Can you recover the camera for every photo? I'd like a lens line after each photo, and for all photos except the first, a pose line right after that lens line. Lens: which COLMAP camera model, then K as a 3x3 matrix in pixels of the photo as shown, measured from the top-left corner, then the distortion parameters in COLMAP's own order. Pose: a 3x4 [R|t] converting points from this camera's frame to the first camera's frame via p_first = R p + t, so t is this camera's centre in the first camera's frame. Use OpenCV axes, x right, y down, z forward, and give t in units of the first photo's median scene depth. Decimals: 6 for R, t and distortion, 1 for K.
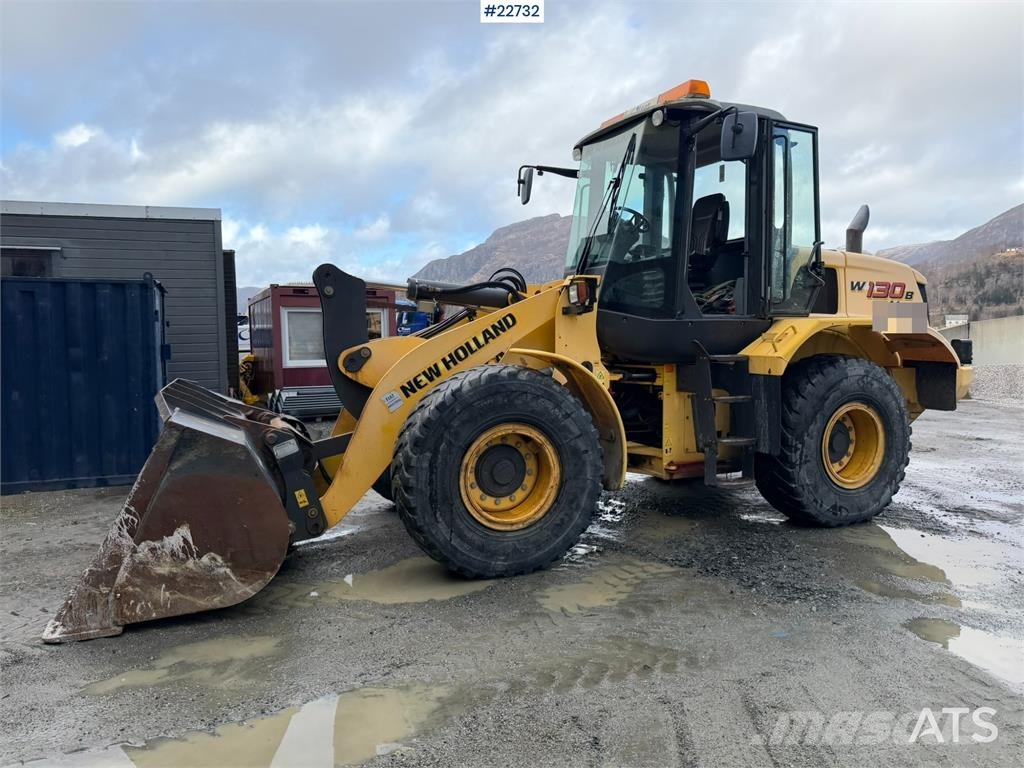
lens RADIAL K [[710.6, 0, 521.2], [0, 710.6, 396.7], [0, 0, 1]] dist [0.094055, -0.153225]
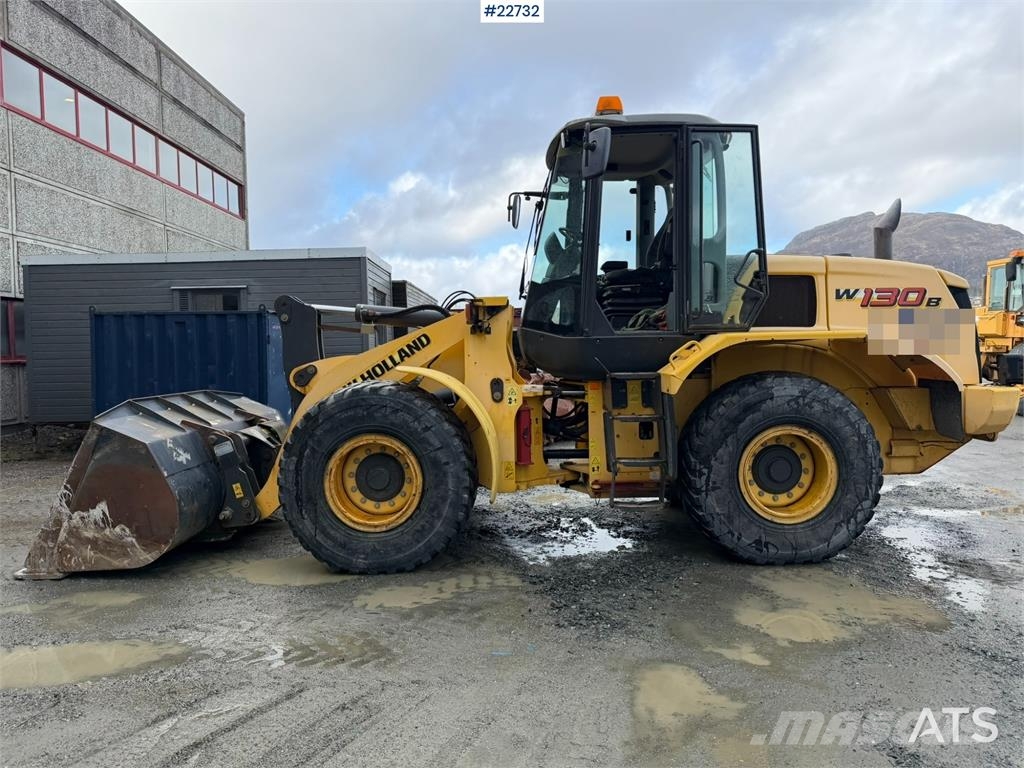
lens RADIAL K [[715.5, 0, 521.2], [0, 715.5, 385.4], [0, 0, 1]] dist [0.067790, -0.093591]
pose [[0.921277, 0.009515, -0.388790, 0.570159], [-0.023322, 0.999253, -0.030808, -0.008288], [0.388206, 0.037450, 0.920811, 0.054130]]
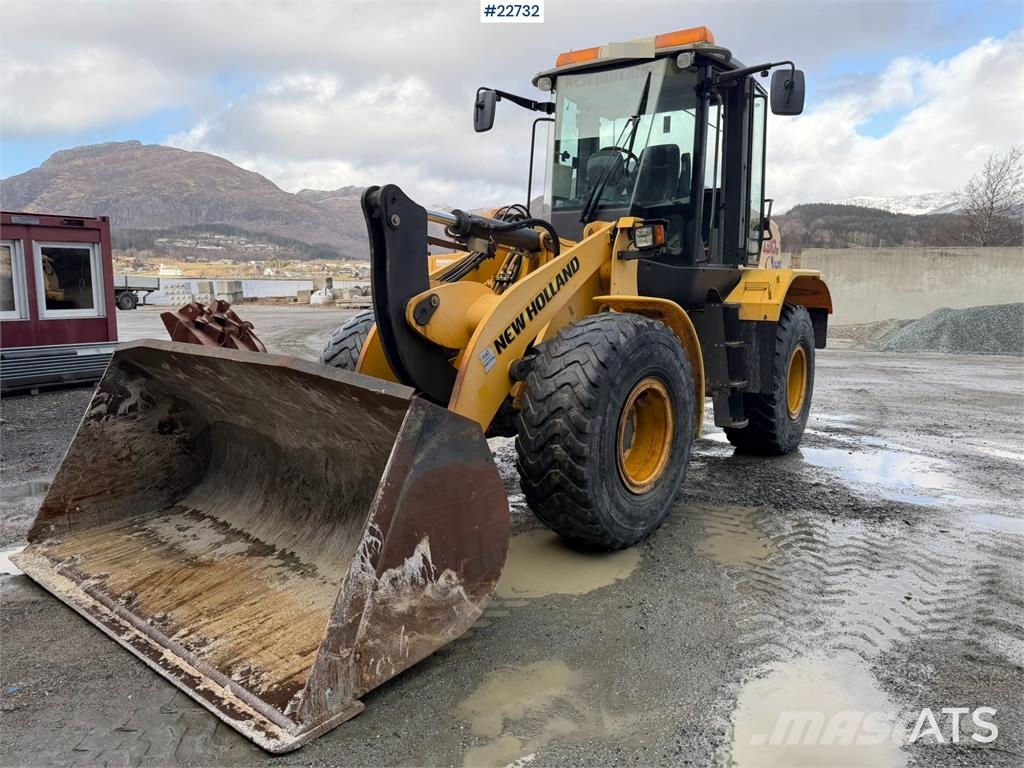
lens RADIAL K [[714.8, 0, 514.1], [0, 714.8, 383.4], [0, 0, 1]] dist [0.068764, -0.092707]
pose [[0.868747, -0.057341, 0.491925, -0.561169], [0.031992, 0.997698, 0.059797, -0.014182], [-0.494221, -0.036211, 0.868582, 0.253780]]
